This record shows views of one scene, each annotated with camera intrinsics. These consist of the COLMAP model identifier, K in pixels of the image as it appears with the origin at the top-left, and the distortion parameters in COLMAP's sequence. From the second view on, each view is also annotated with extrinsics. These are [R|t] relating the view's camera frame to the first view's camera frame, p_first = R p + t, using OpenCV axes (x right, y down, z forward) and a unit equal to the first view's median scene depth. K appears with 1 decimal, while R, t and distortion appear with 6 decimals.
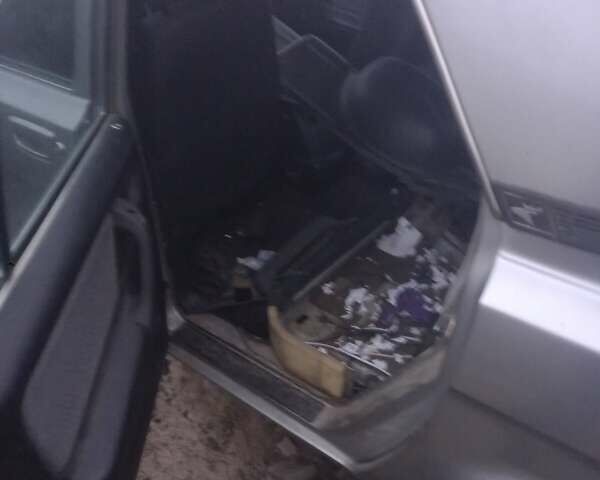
lens RADIAL K [[588.9, 0, 300.8], [0, 588.9, 252.8], [0, 0, 1]] dist [0.049266, -0.022422]
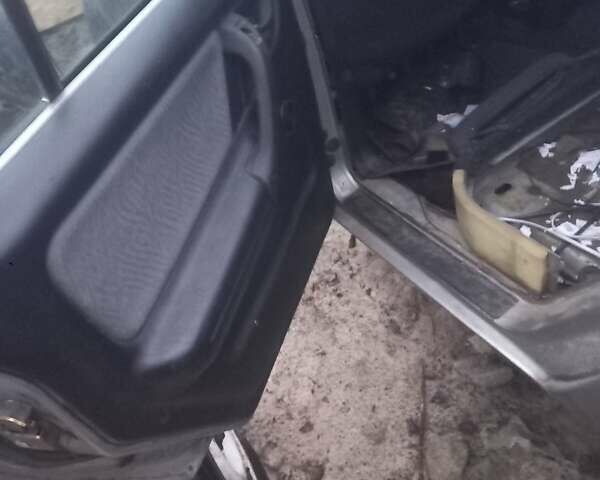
lens RADIAL K [[588.9, 0, 300.8], [0, 588.9, 252.8], [0, 0, 1]] dist [0.049266, -0.022422]
pose [[0.914097, 0.078648, -0.397796, 0.074152], [0.002144, 0.980060, 0.198693, 0.039808], [0.405491, -0.182477, 0.895701, 0.184410]]
